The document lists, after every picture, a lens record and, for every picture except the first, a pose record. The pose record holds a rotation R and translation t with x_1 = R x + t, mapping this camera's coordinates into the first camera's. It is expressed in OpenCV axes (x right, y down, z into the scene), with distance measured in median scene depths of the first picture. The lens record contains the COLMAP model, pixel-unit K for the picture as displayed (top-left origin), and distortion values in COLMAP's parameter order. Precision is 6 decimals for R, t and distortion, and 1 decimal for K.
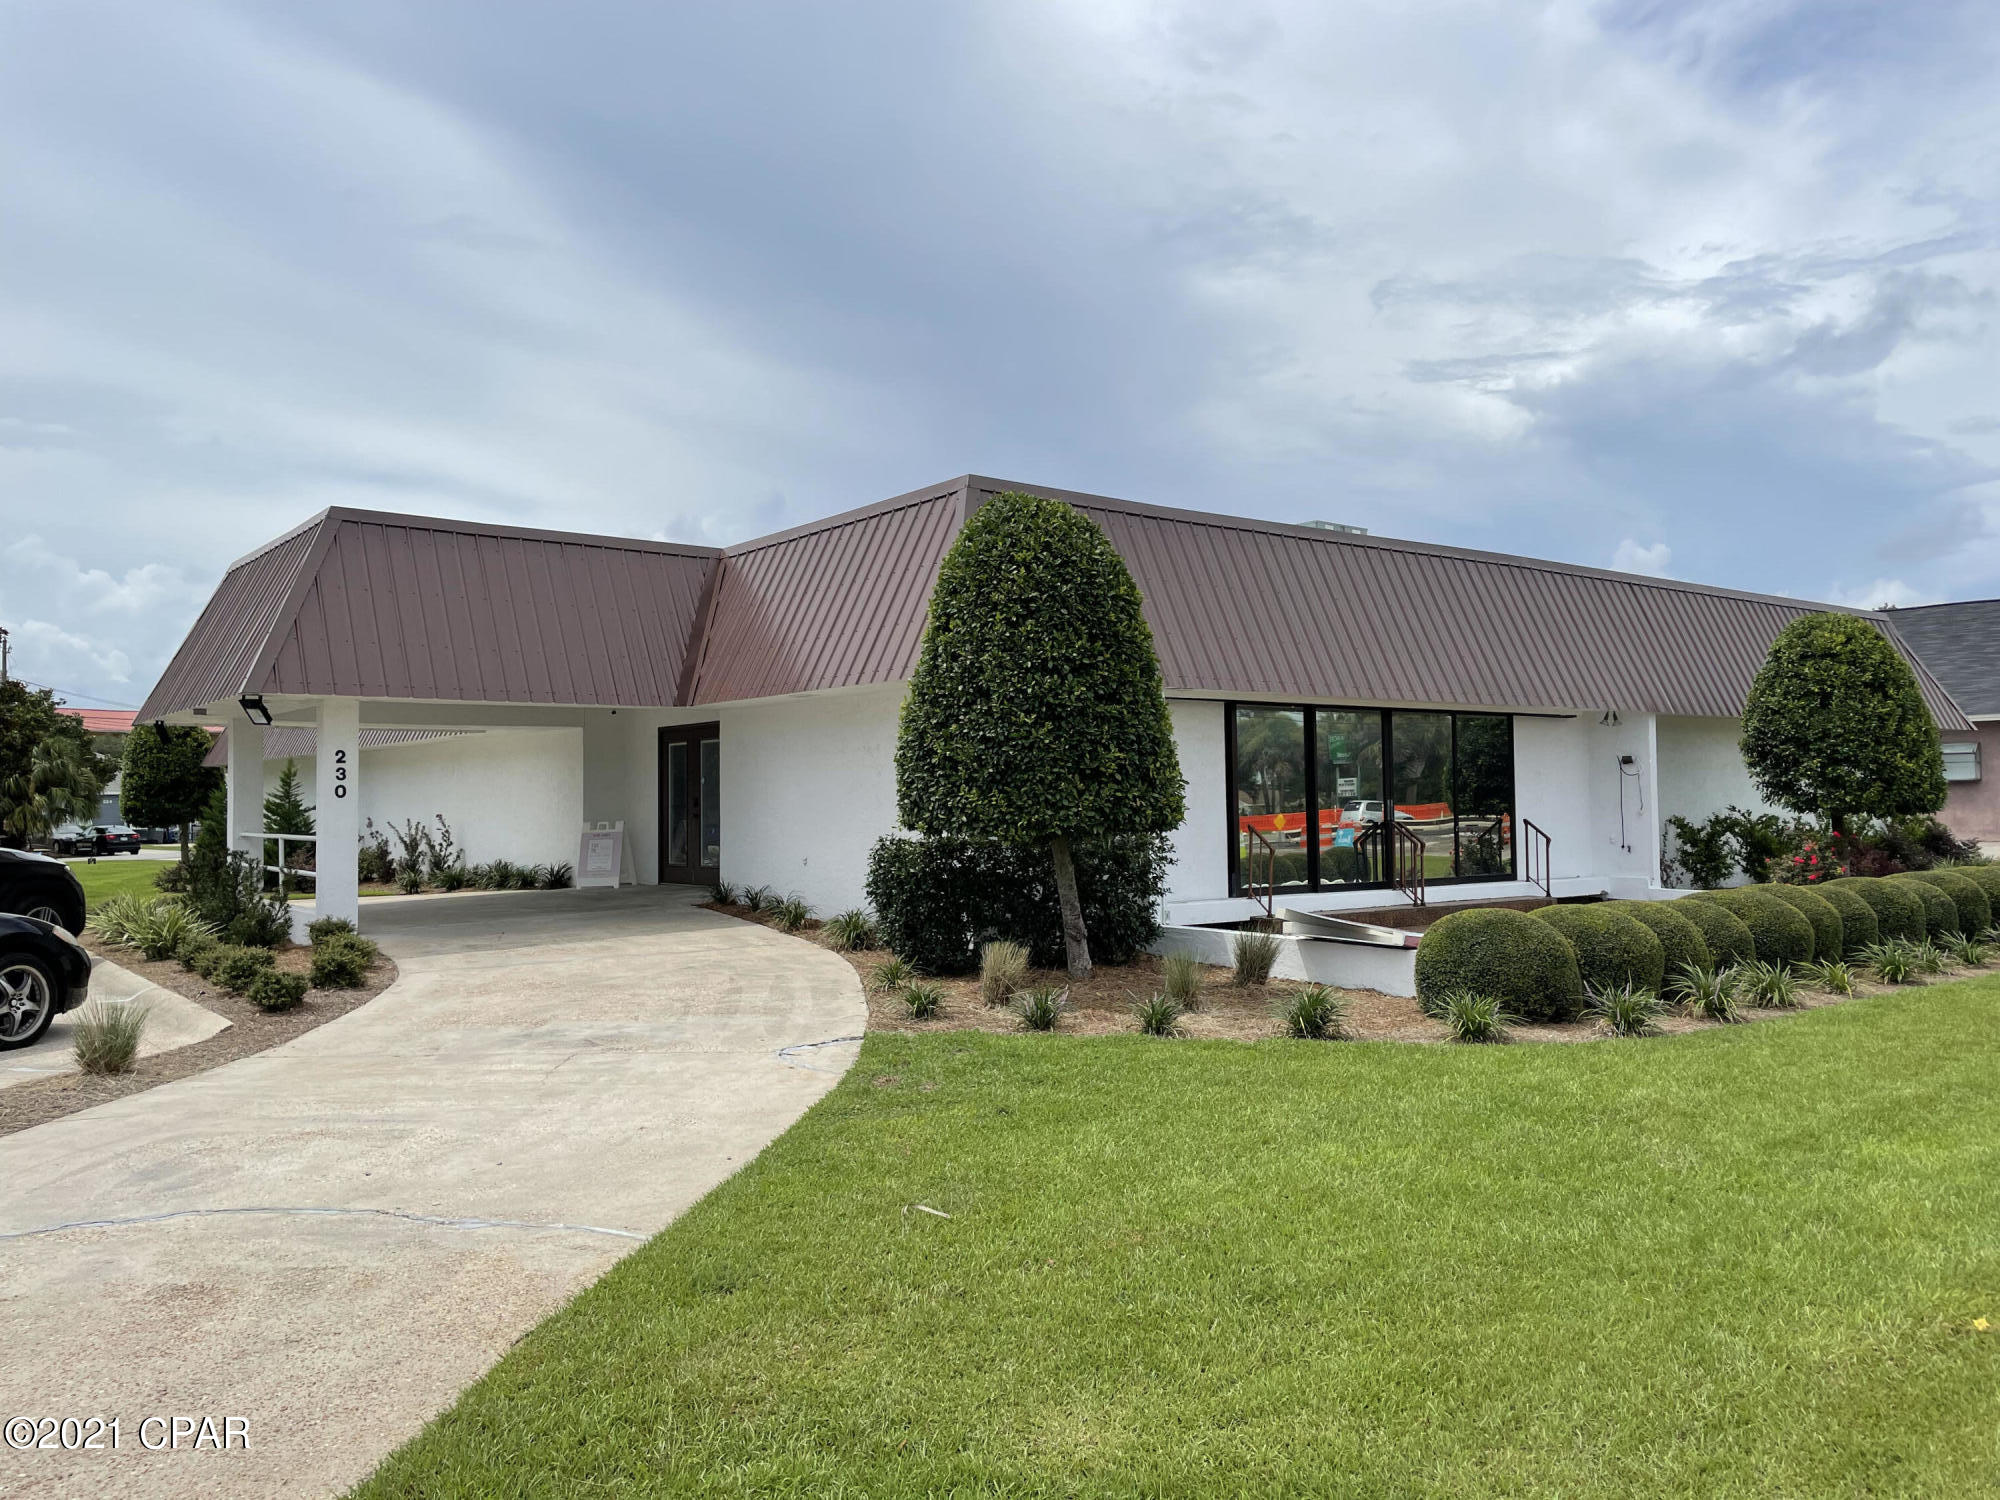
lens RADIAL K [[1516.0, 0, 1000.0], [0, 1516.0, 750.0], [0, 0, 1]] dist [0.063856, -0.000429]
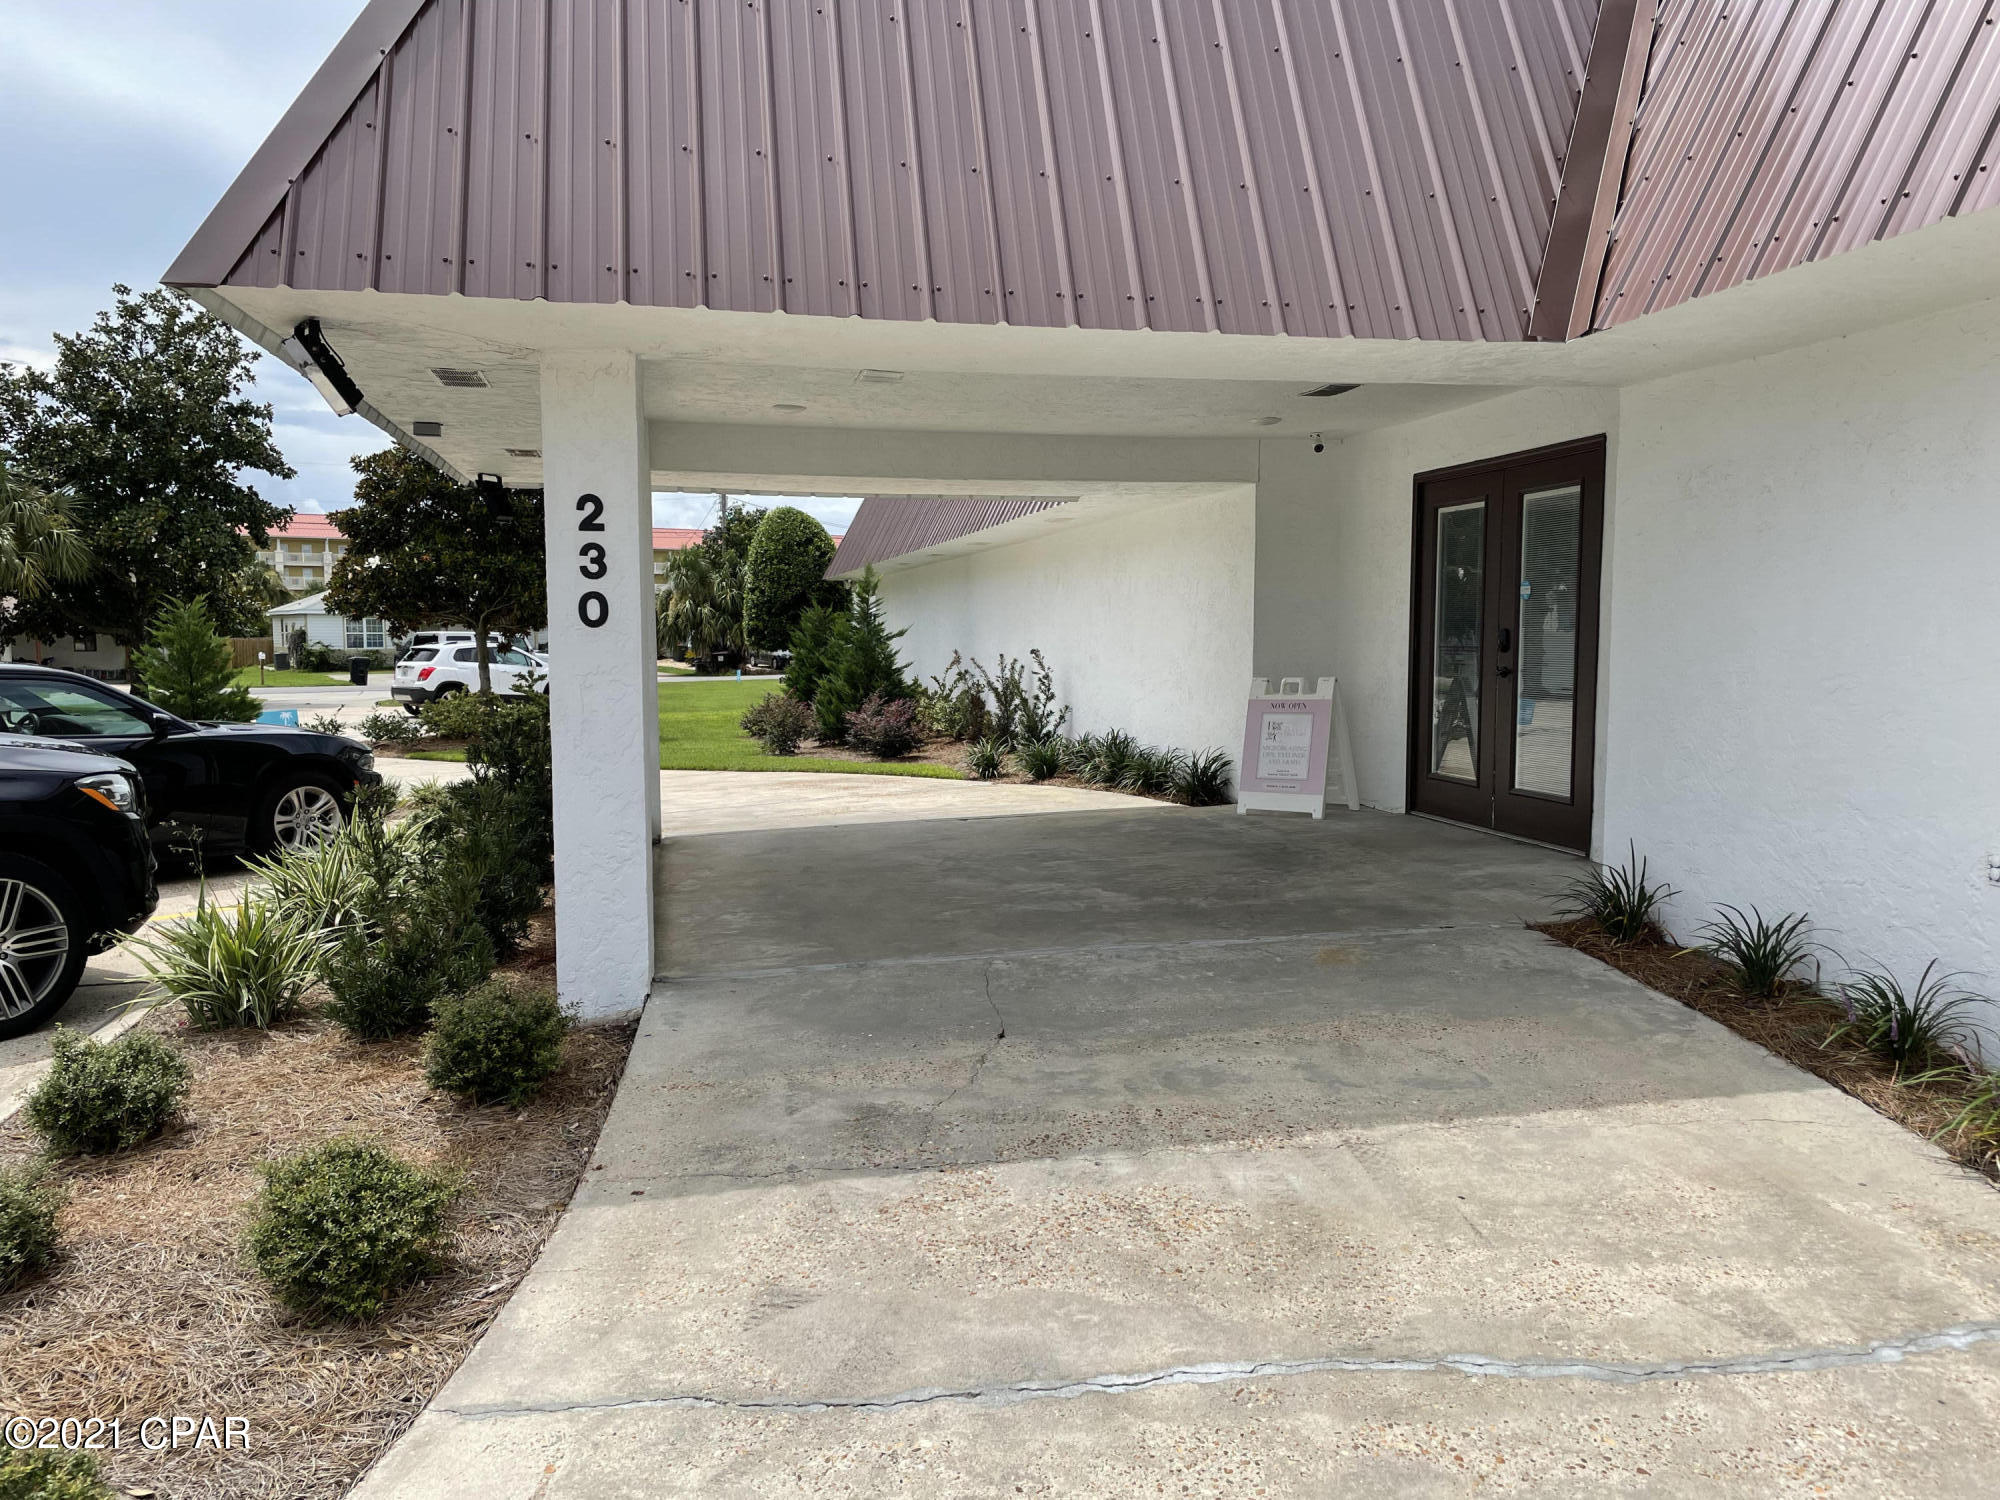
lens RADIAL K [[1516.0, 0, 1000.0], [0, 1516.0, 750.0], [0, 0, 1]] dist [0.063856, -0.000429]
pose [[0.903523, 0.044486, -0.426224, -0.136266], [0.005464, 0.993321, 0.115257, 0.013802], [0.428505, -0.106466, 0.897245, 0.519156]]
